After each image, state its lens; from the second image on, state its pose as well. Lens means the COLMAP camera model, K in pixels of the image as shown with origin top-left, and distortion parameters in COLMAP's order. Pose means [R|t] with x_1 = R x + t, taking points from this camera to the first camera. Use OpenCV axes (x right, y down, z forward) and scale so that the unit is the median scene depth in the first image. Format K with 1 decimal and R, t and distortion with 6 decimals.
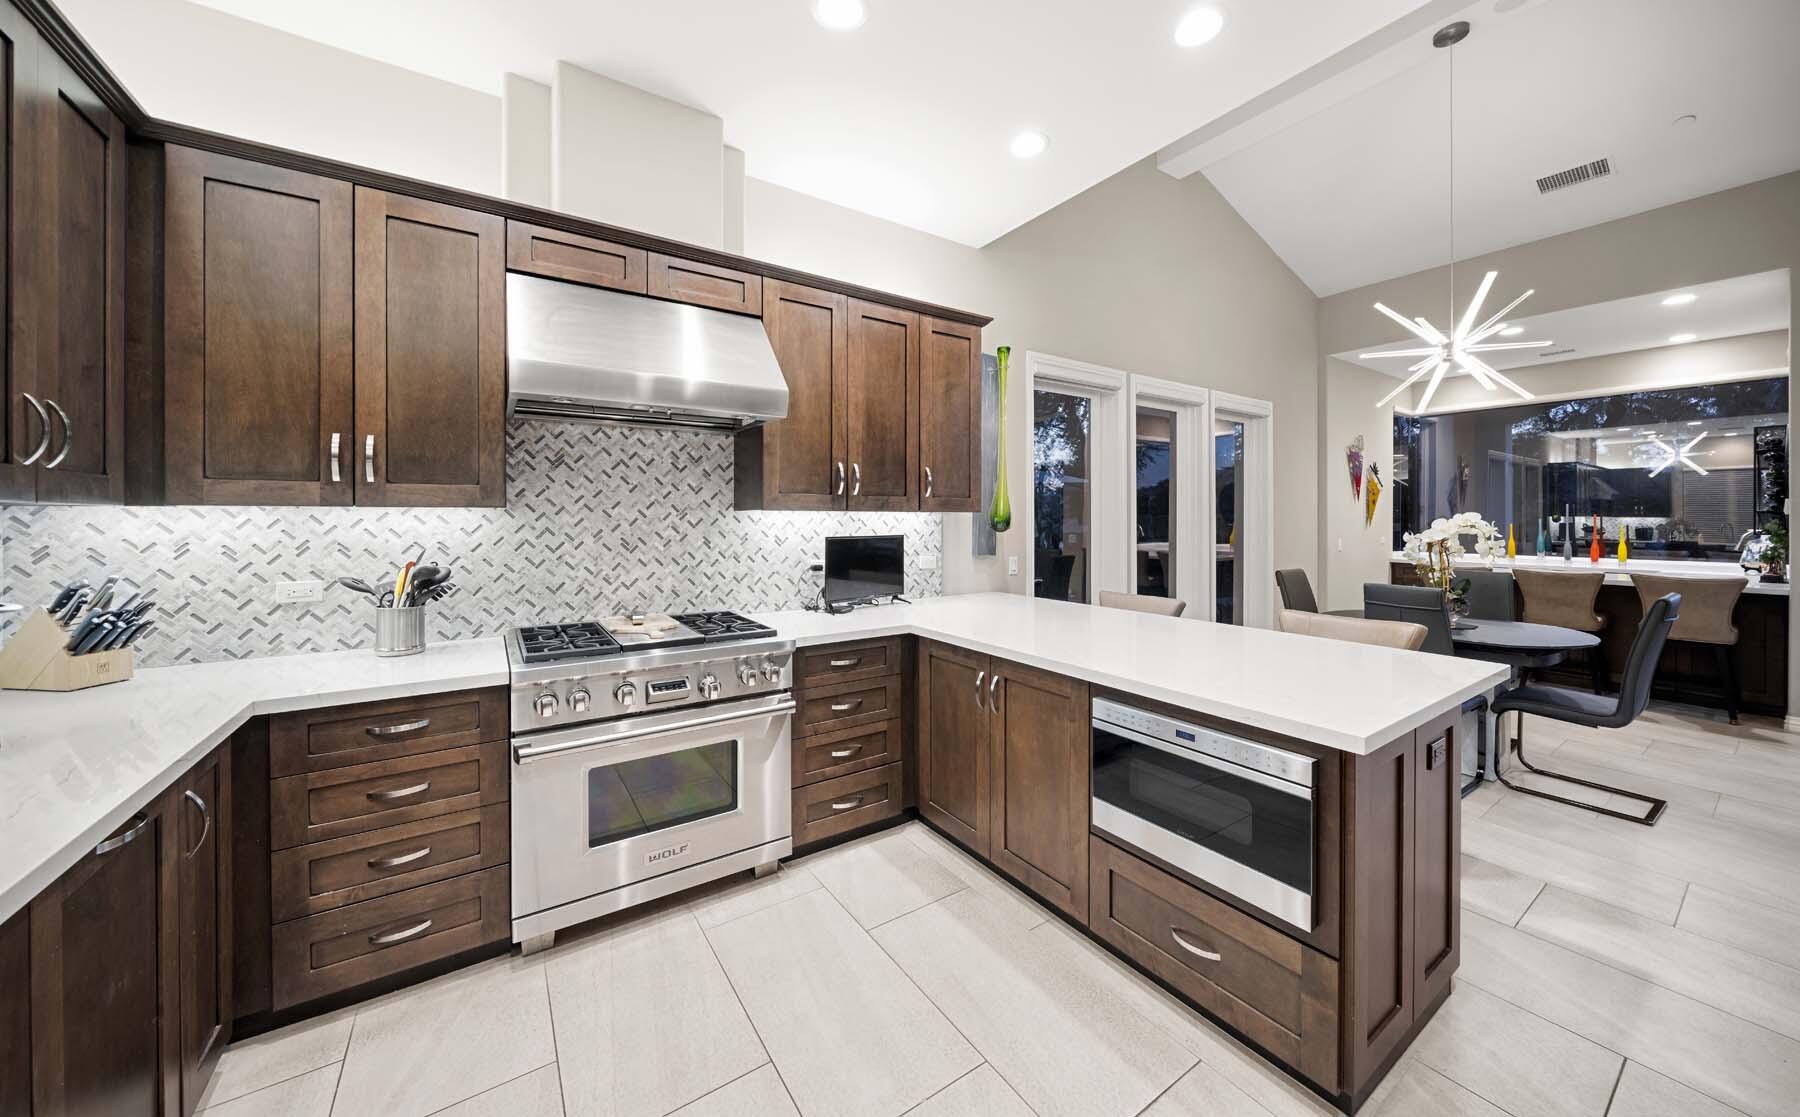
lens RADIAL K [[625.9, 0, 896.8], [0, 625.9, 515.1], [0, 0, 1]] dist [-0.000335, -0.000076]
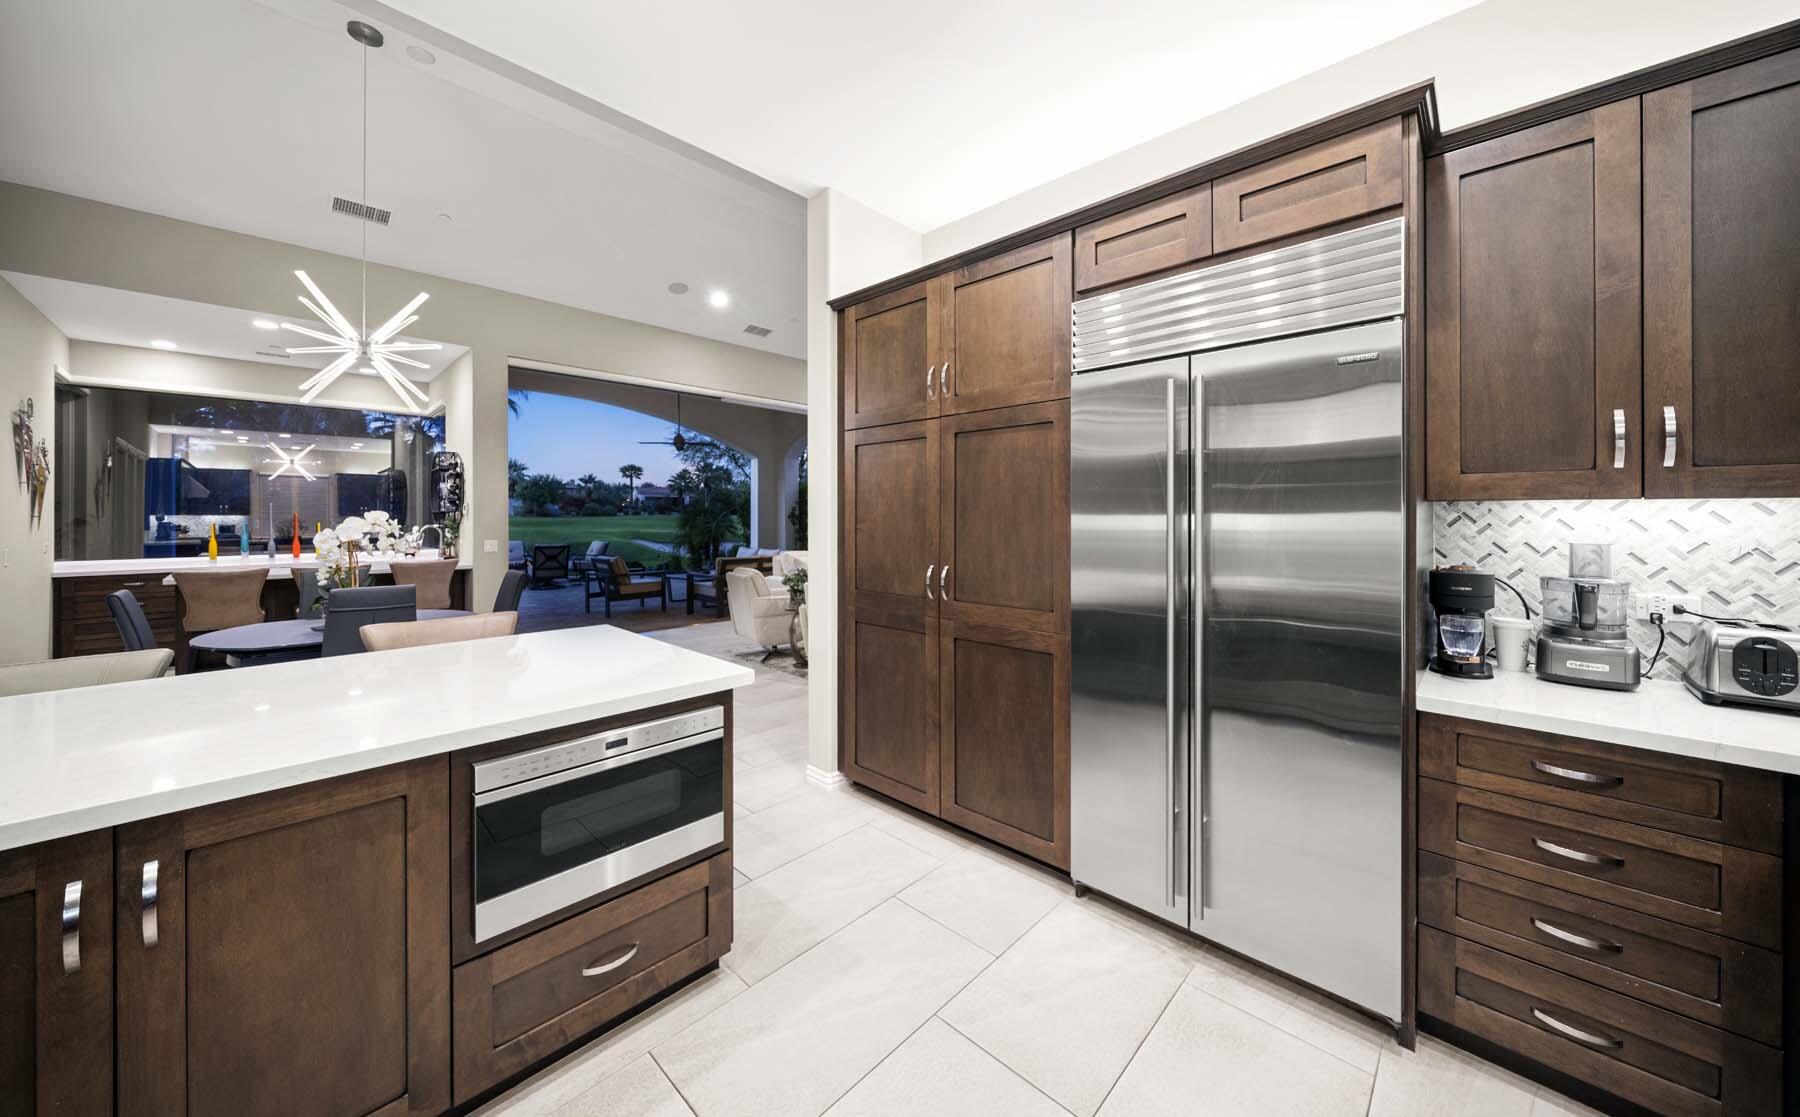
lens RADIAL K [[625.9, 0, 896.8], [0, 625.9, 515.1], [0, 0, 1]] dist [-0.000335, -0.000076]
pose [[-0.212639, 0.000826, 0.977131, -0.156471], [-0.002504, 0.999996, -0.001390, 0.000921], [-0.977128, -0.002742, -0.212636, 0.218753]]
